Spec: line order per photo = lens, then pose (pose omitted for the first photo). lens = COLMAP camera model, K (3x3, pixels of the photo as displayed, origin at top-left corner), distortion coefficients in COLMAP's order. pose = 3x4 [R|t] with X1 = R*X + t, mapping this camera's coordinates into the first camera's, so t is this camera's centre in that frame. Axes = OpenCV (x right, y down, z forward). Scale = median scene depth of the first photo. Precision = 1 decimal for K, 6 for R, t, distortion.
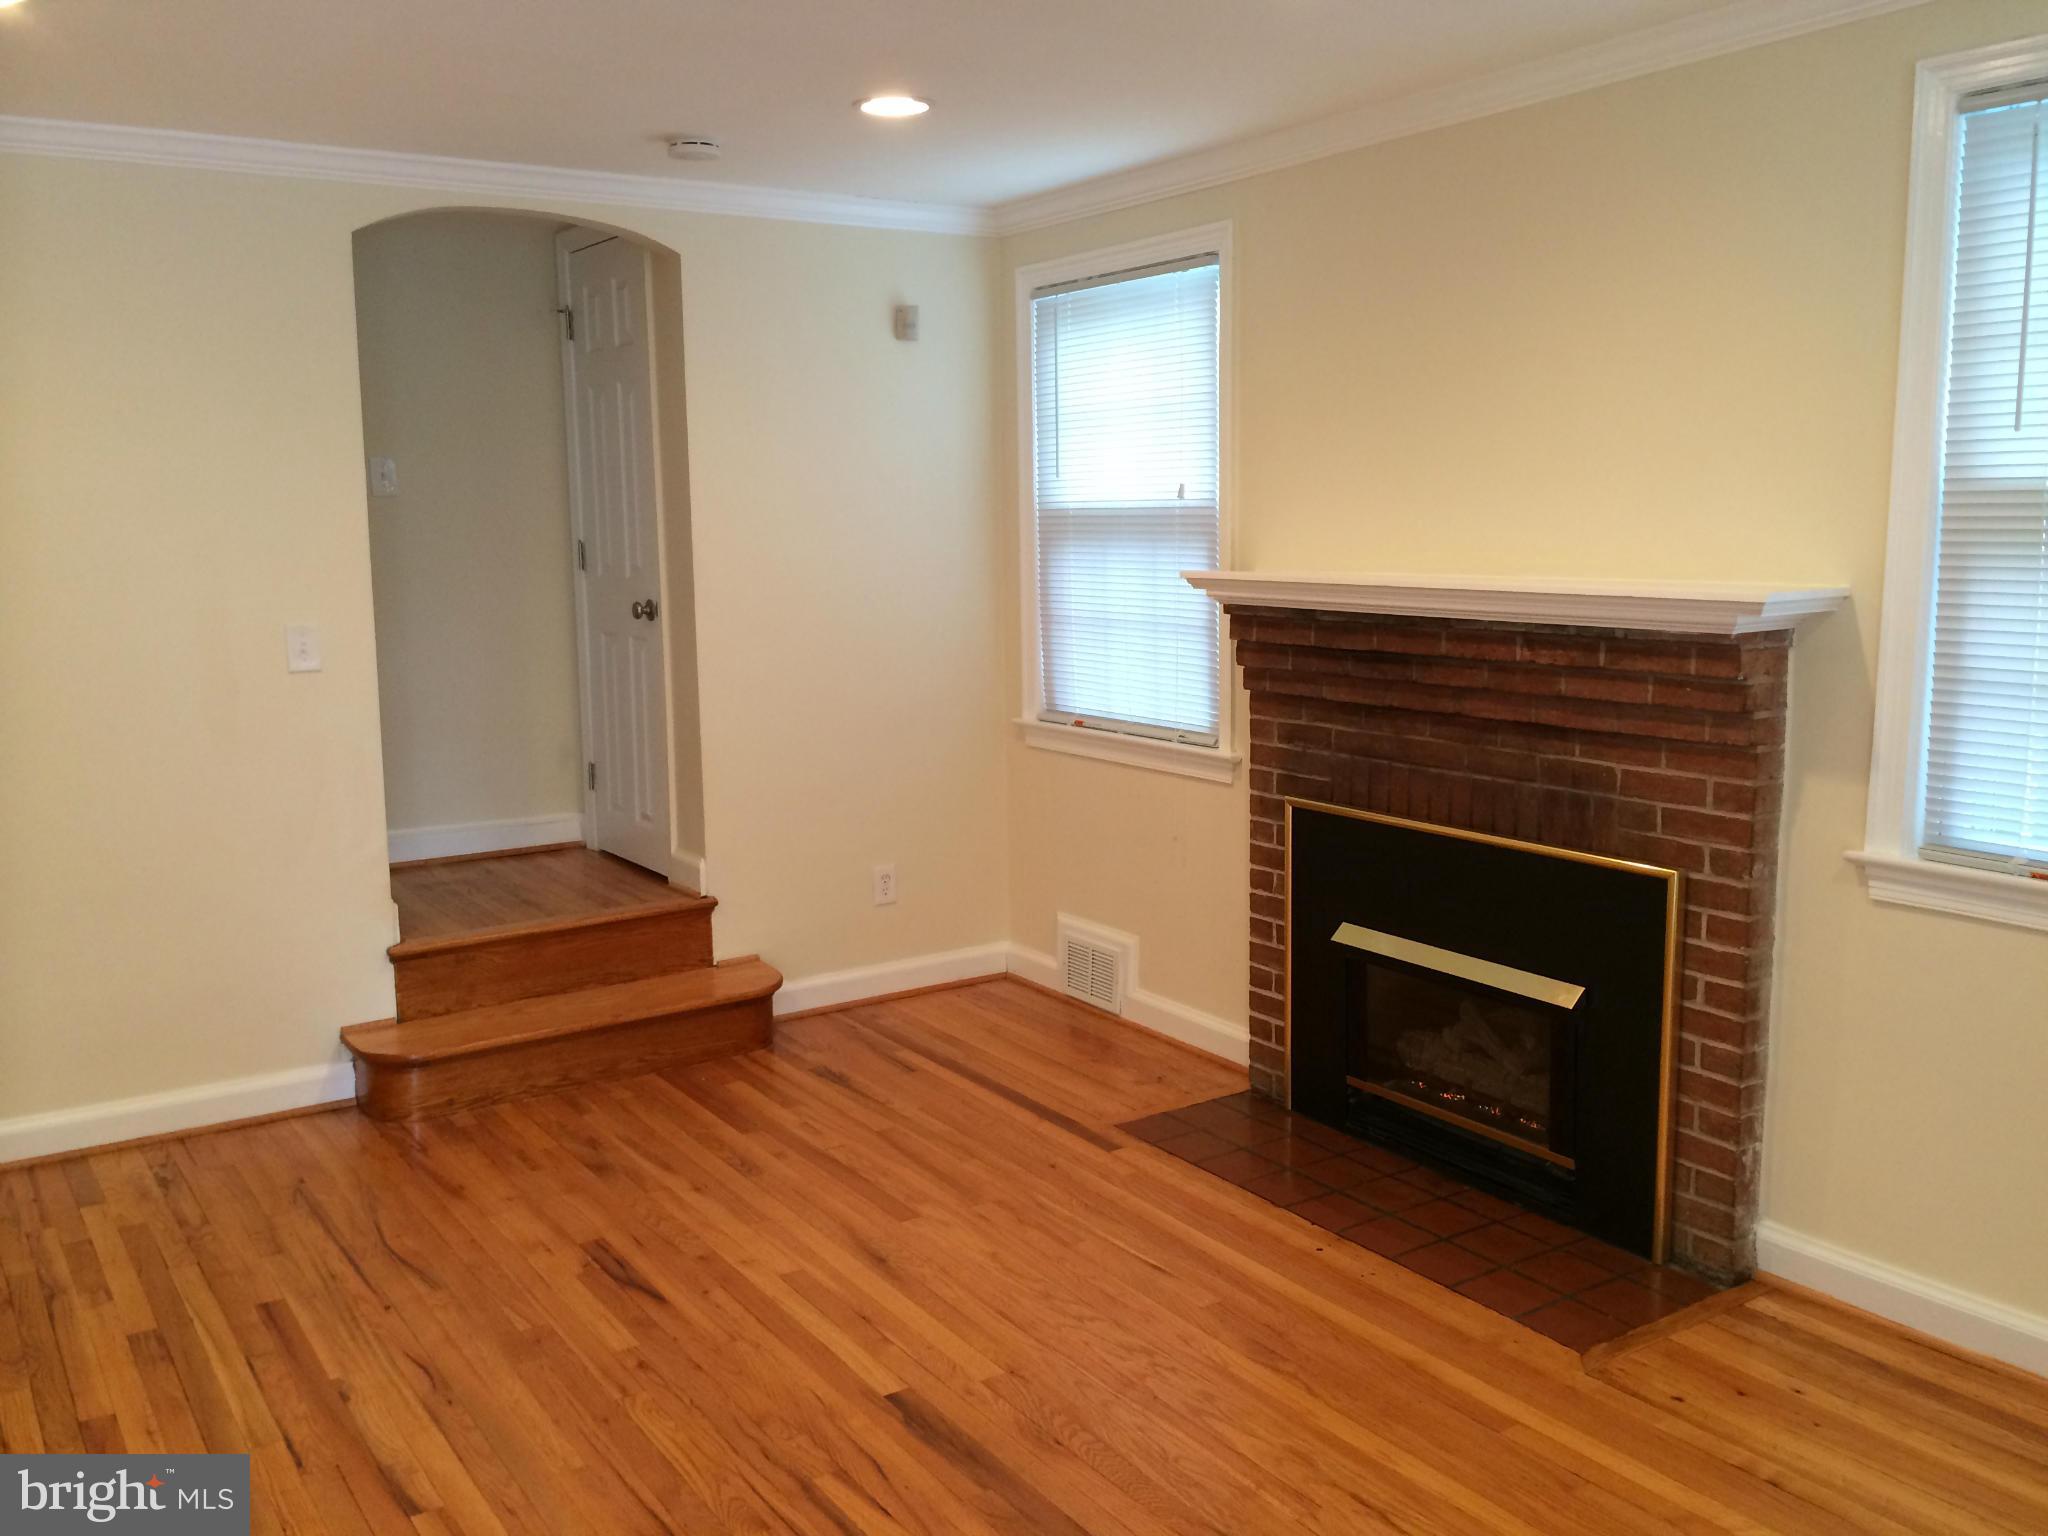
lens RADIAL K [[1754.3, 0, 1031.7], [0, 1754.3, 766.7], [0, 0, 1]] dist [0.084325, -0.111682]
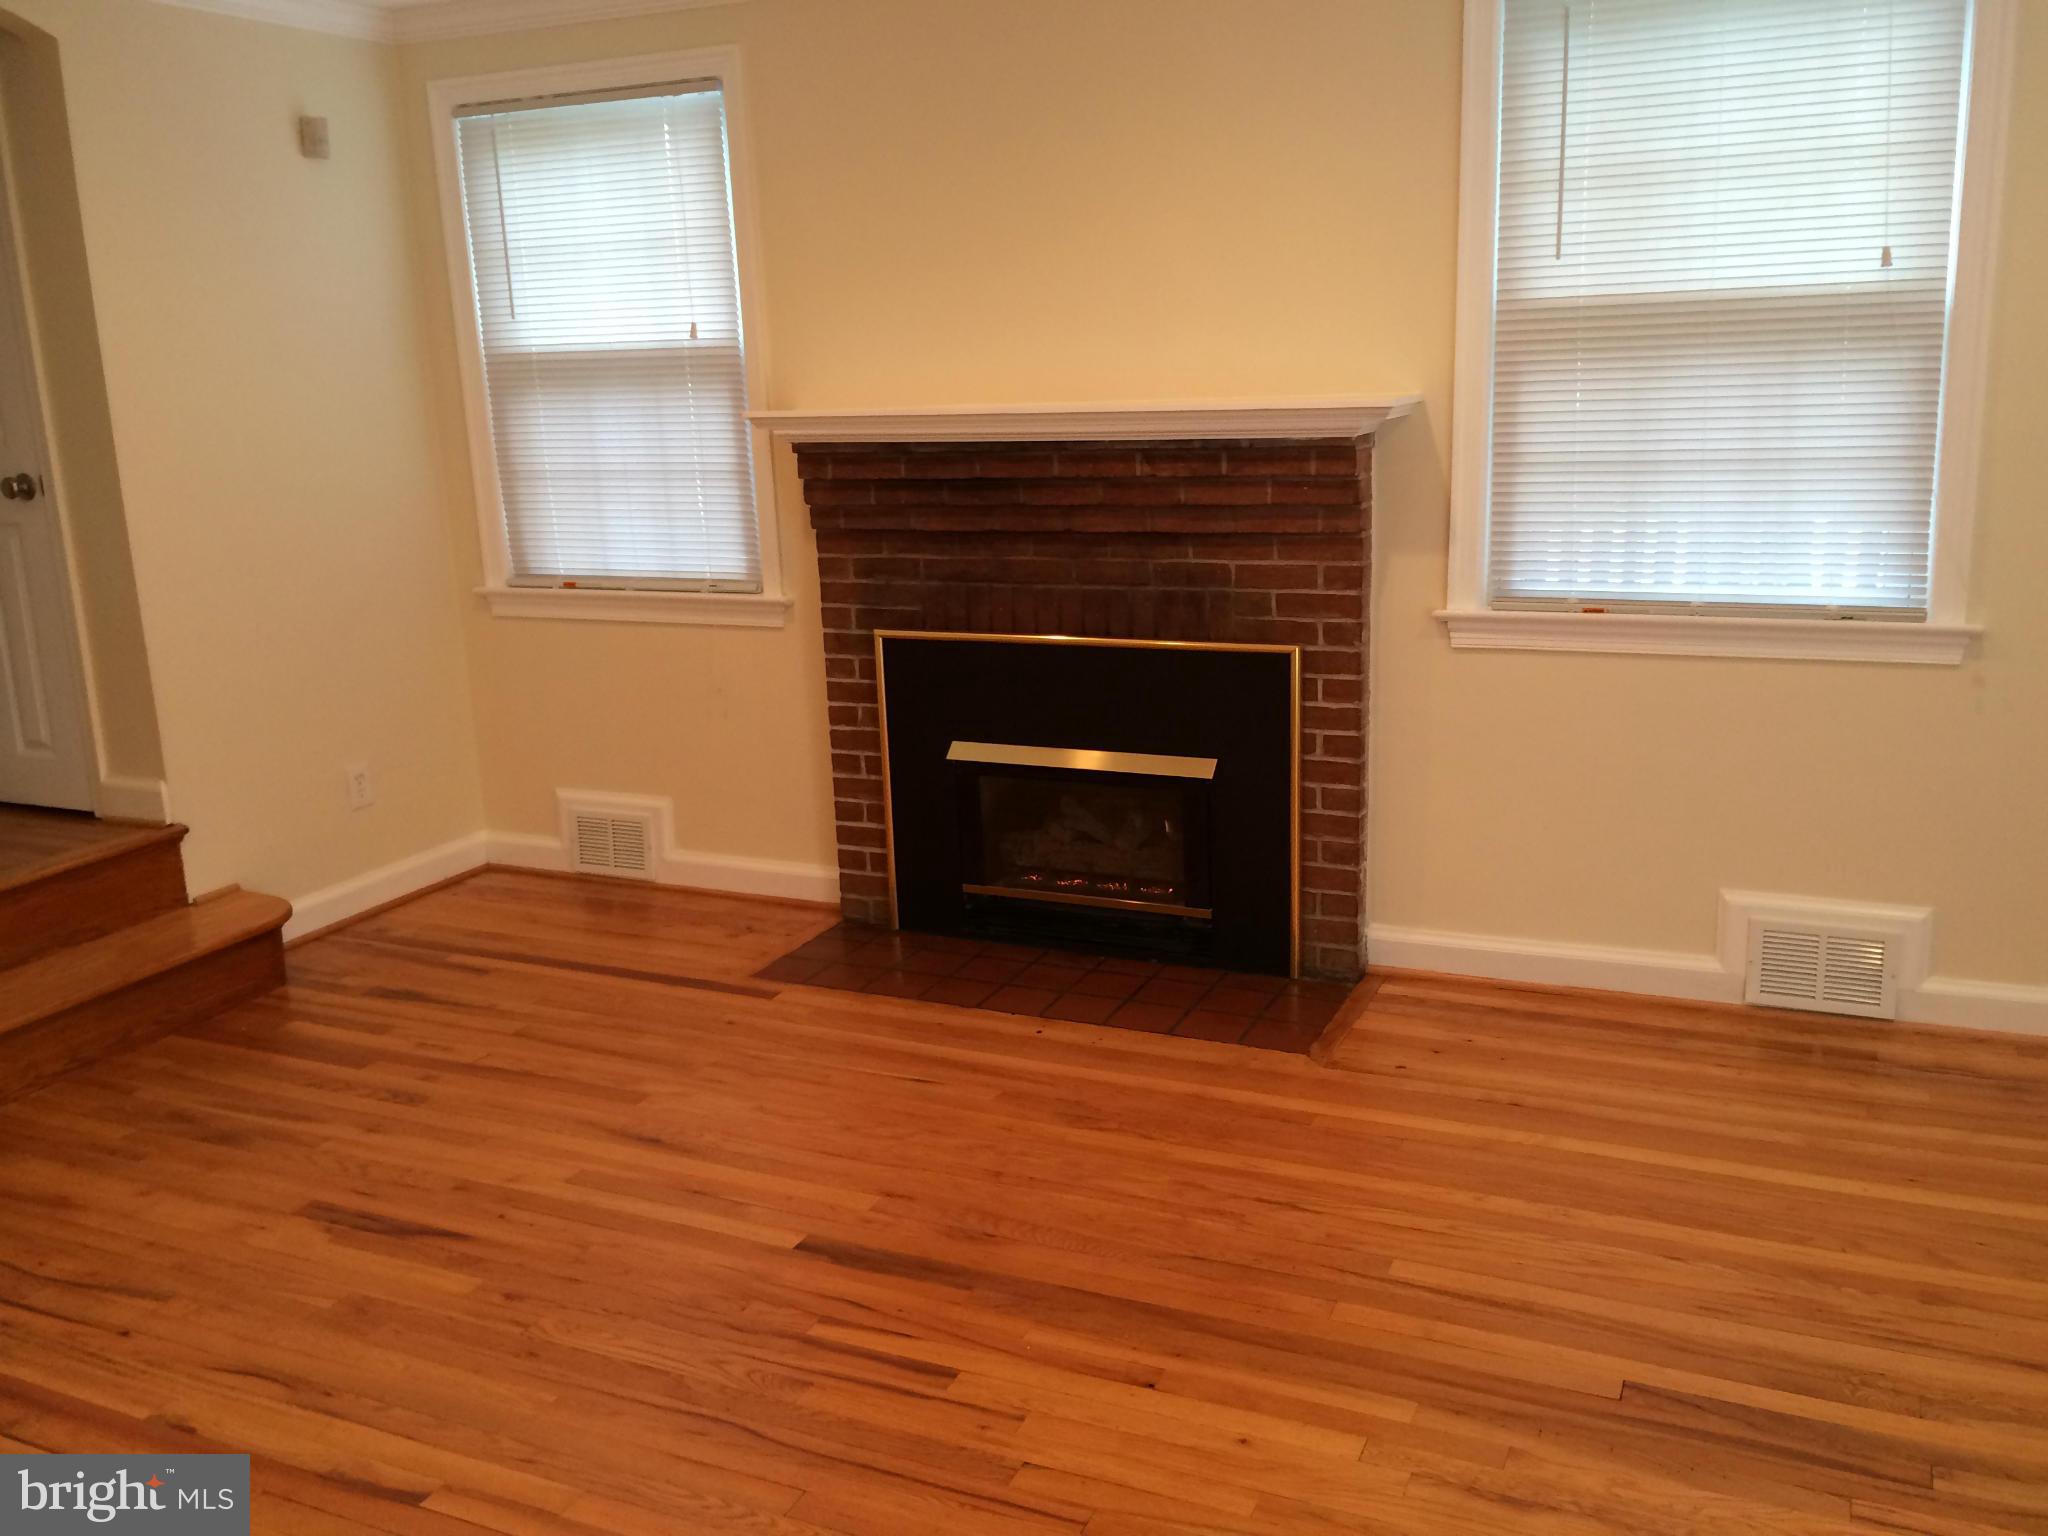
lens RADIAL K [[1754.3, 0, 1031.7], [0, 1754.3, 766.7], [0, 0, 1]] dist [0.084325, -0.111682]
pose [[0.851292, -0.135768, 0.506822, -0.346089], [0.100065, 0.990223, 0.097187, 0.006456], [-0.515062, -0.032019, 0.856555, 0.078849]]
